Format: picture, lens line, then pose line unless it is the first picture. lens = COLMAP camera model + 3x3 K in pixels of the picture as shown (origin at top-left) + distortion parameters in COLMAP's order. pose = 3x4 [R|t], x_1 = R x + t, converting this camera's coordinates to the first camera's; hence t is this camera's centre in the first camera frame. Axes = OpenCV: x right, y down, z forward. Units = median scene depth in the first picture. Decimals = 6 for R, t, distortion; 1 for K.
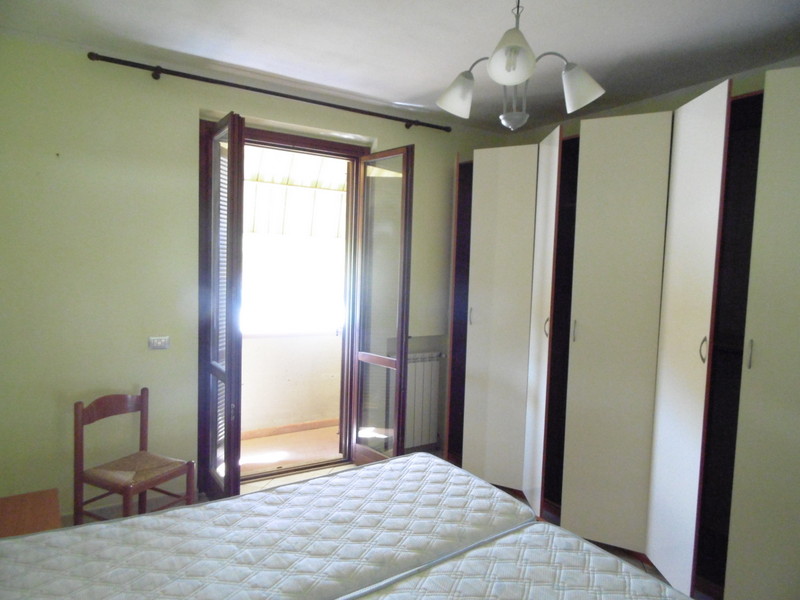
lens RADIAL K [[521.0, 0, 396.0], [0, 521.0, 304.0], [0, 0, 1]] dist [-0.000701, -0.005525]
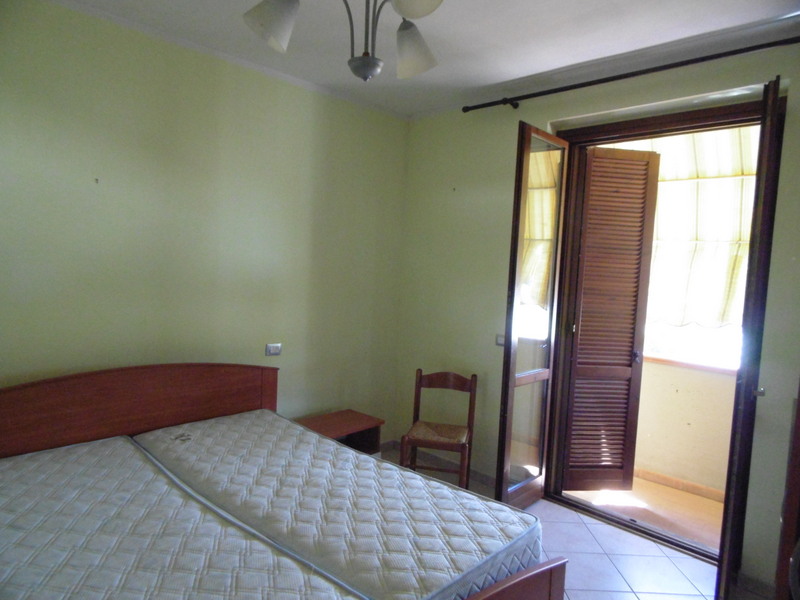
lens RADIAL K [[521.0, 0, 397.0], [0, 521.0, 295.2], [0, 0, 1]] dist [-0.000701, -0.005525]
pose [[0.251146, 0.042139, -0.967031, 0.681792], [-0.105972, 0.994244, 0.015803, -0.018021], [0.962131, 0.098509, 0.254166, 0.574898]]
